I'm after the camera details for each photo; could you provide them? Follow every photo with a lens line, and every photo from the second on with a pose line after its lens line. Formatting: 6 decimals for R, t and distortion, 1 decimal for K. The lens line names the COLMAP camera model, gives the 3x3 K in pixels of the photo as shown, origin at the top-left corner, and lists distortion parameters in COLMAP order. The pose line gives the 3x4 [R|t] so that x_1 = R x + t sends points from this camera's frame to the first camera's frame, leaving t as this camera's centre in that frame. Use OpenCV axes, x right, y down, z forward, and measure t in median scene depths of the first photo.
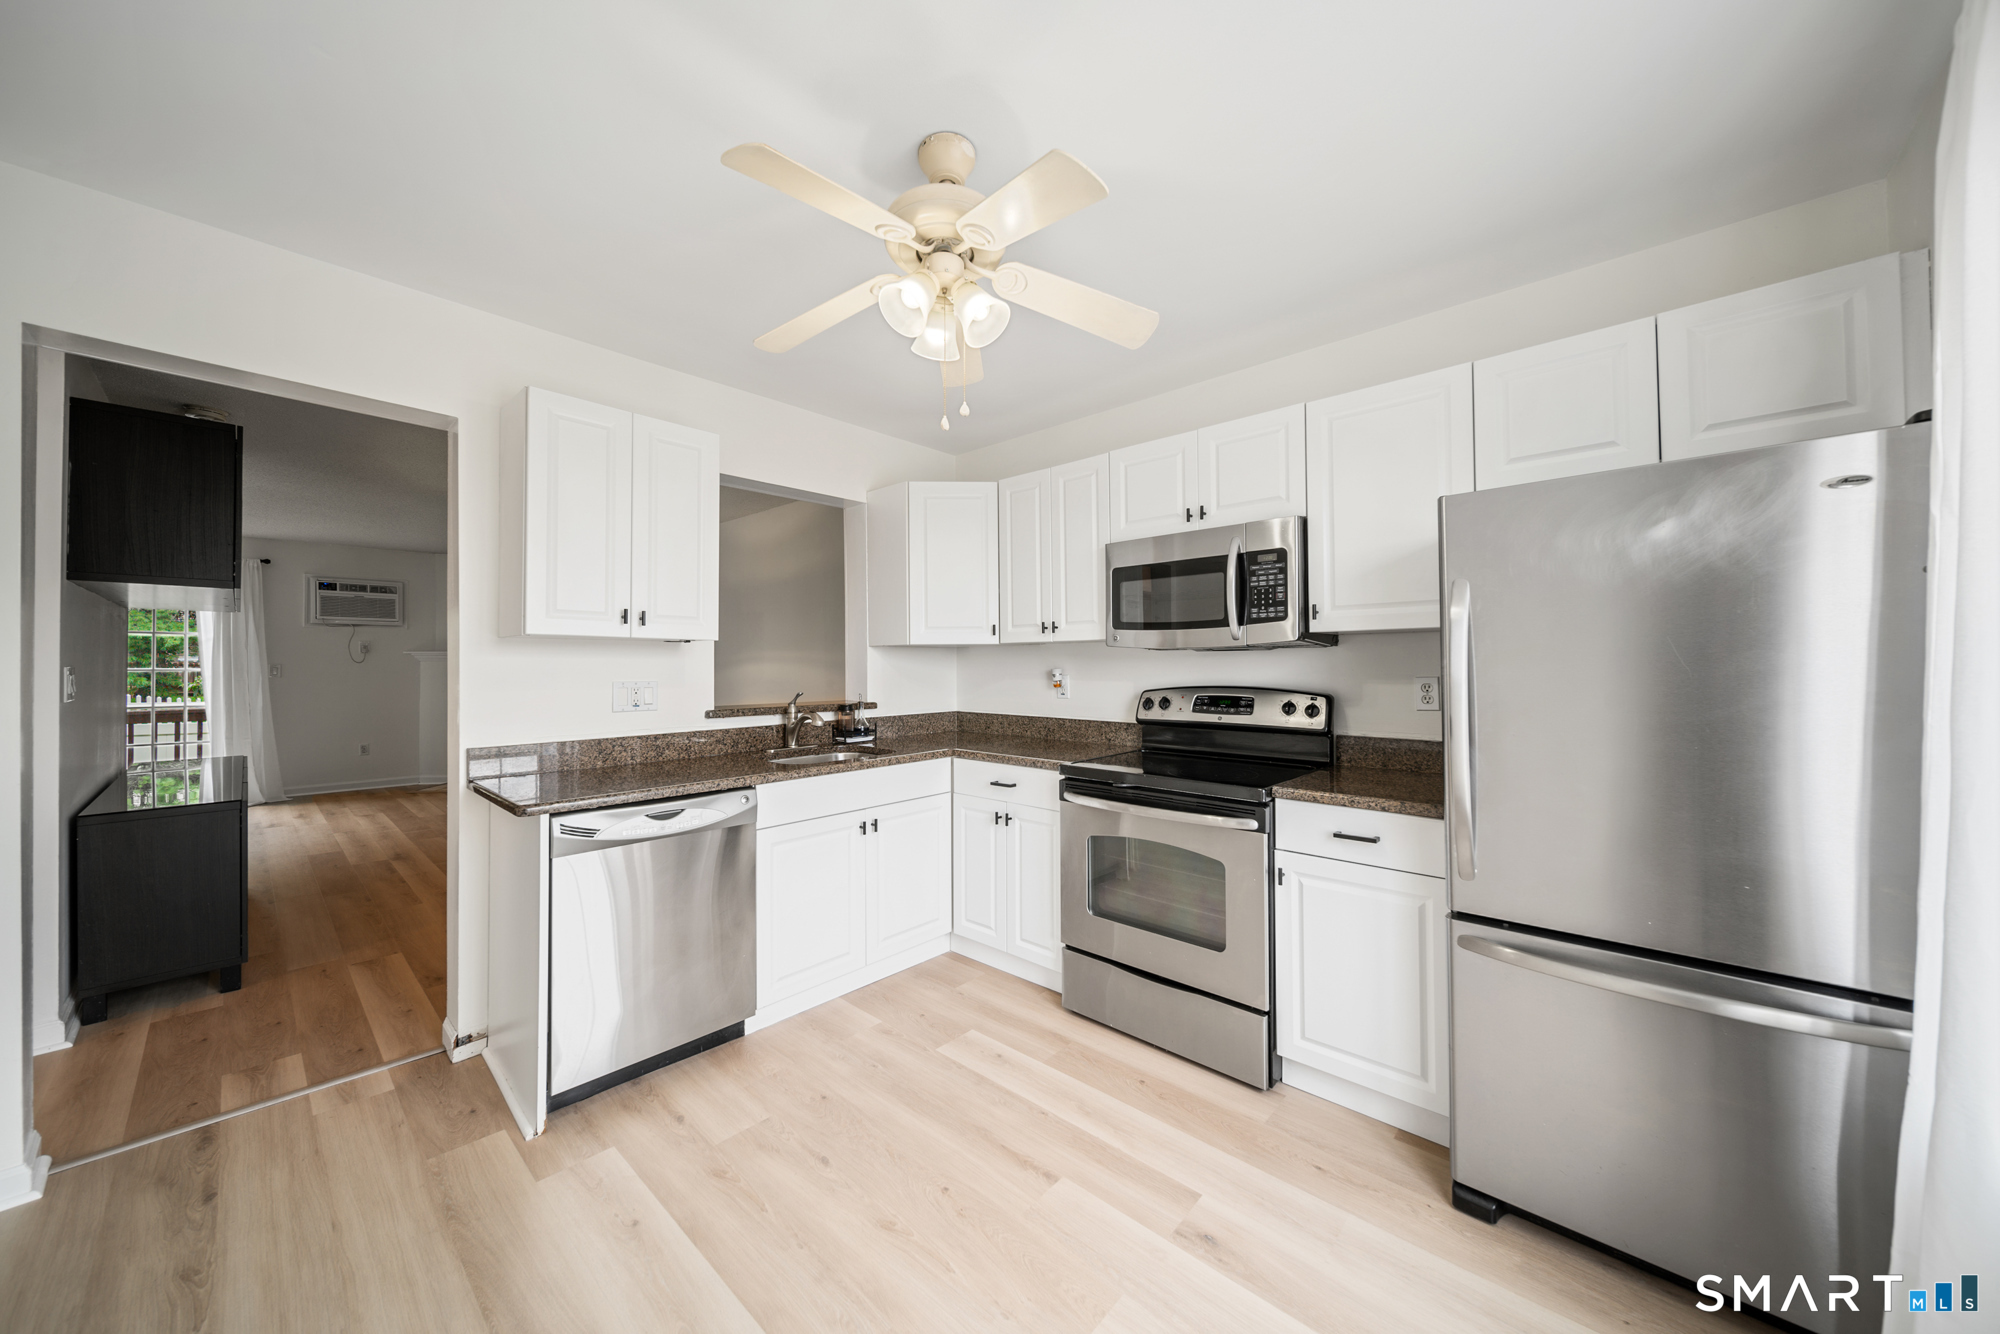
lens RADIAL K [[706.8, 0, 999.6], [0, 706.8, 660.8], [0, 0, 1]] dist [-0.000983, -0.000055]
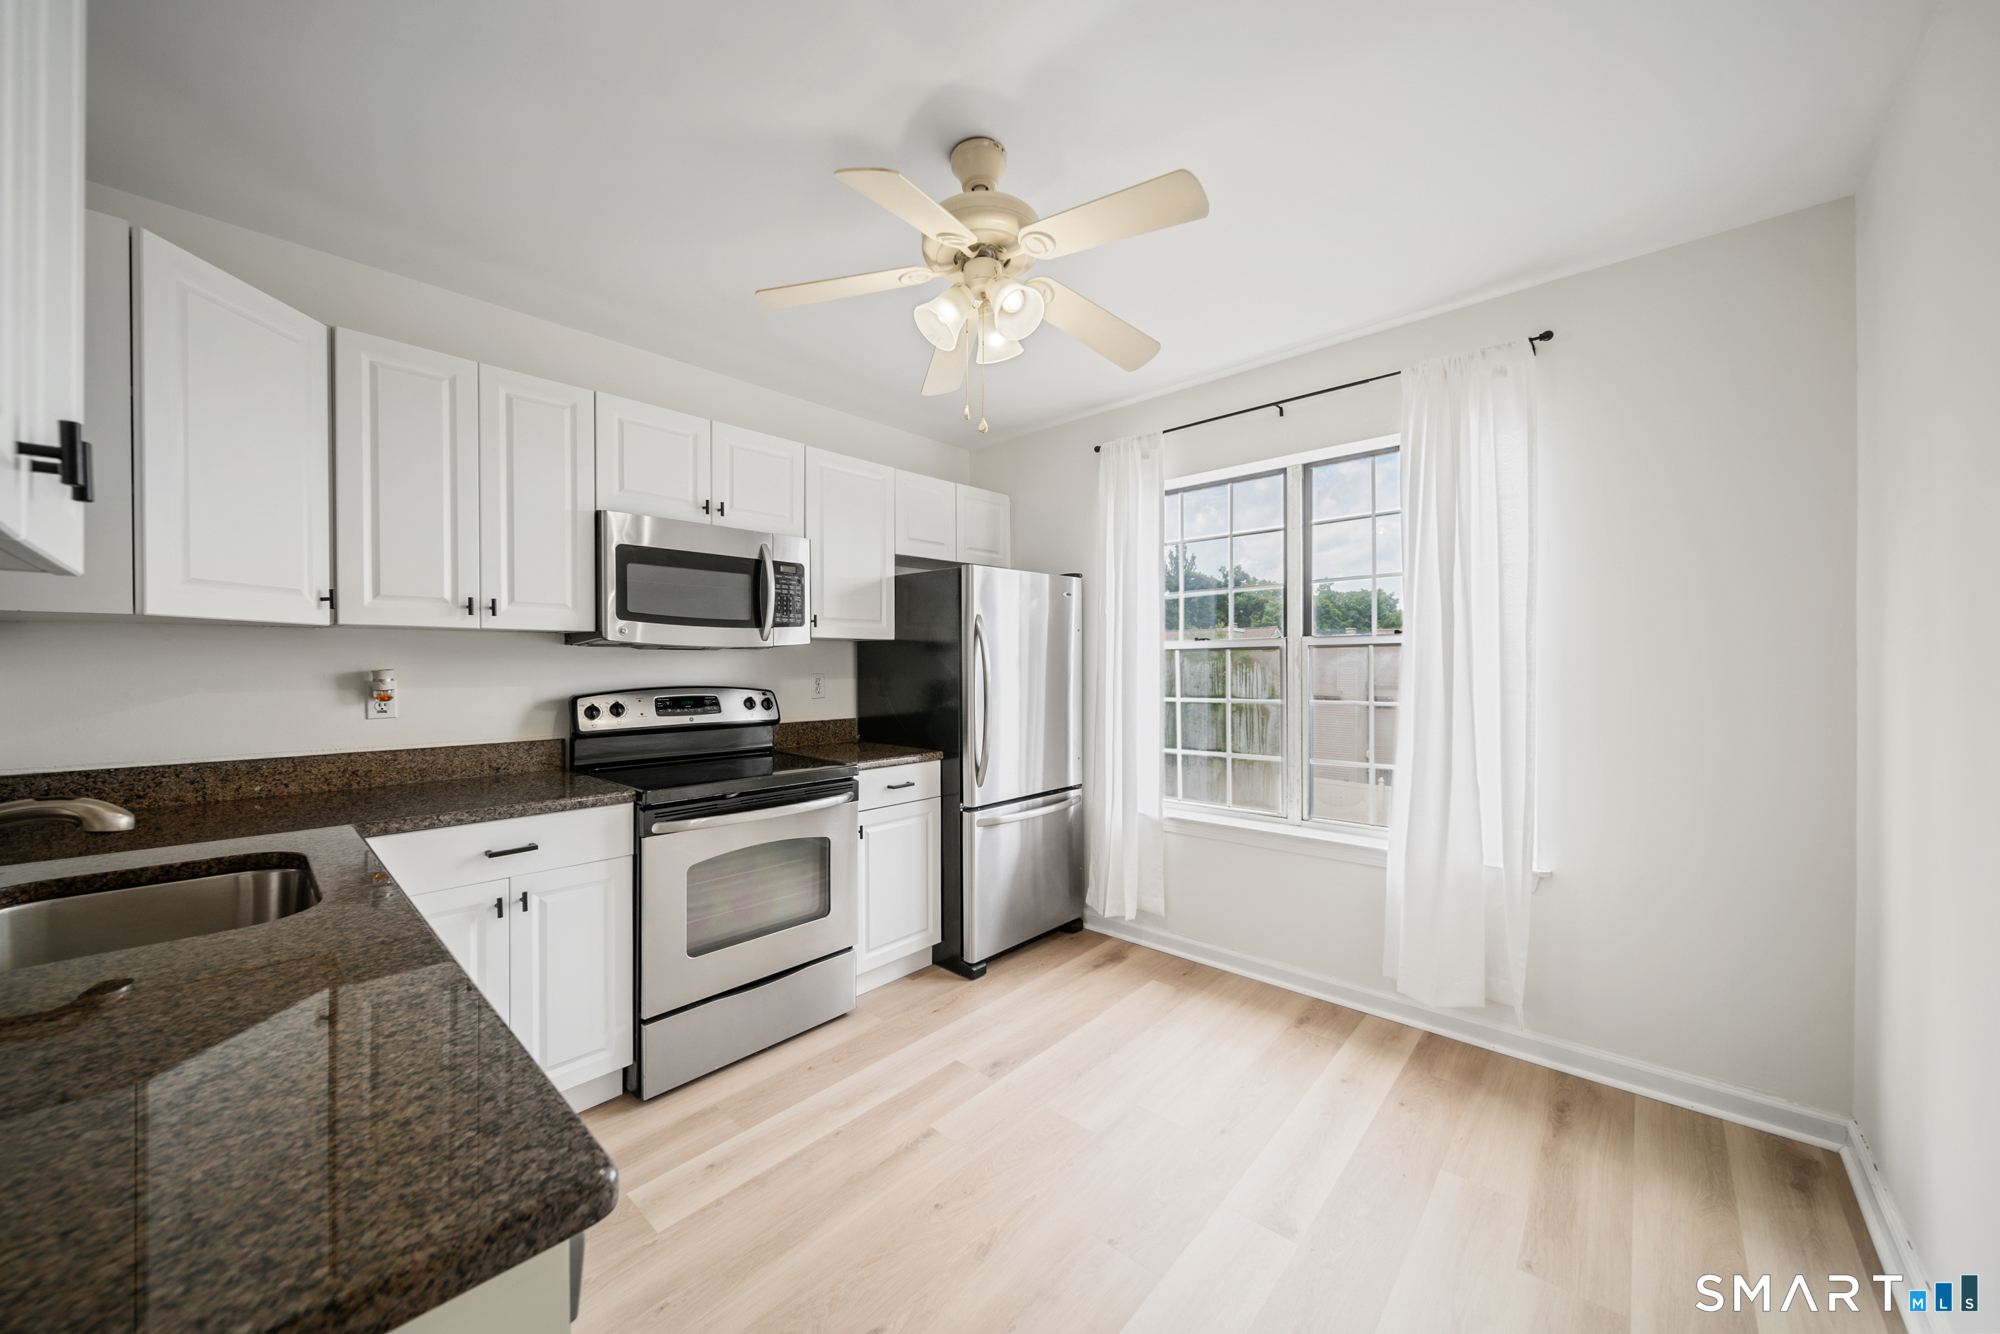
lens RADIAL K [[701.4, 0, 1000.0], [0, 701.4, 667.0], [0, 0, 1]] dist [-0.000078, 0.000013]
pose [[-0.005639, -0.004438, 0.999974, -0.698859], [-0.007940, 0.999959, 0.004393, 0.002186], [-0.999953, -0.007915, -0.005674, 0.623555]]
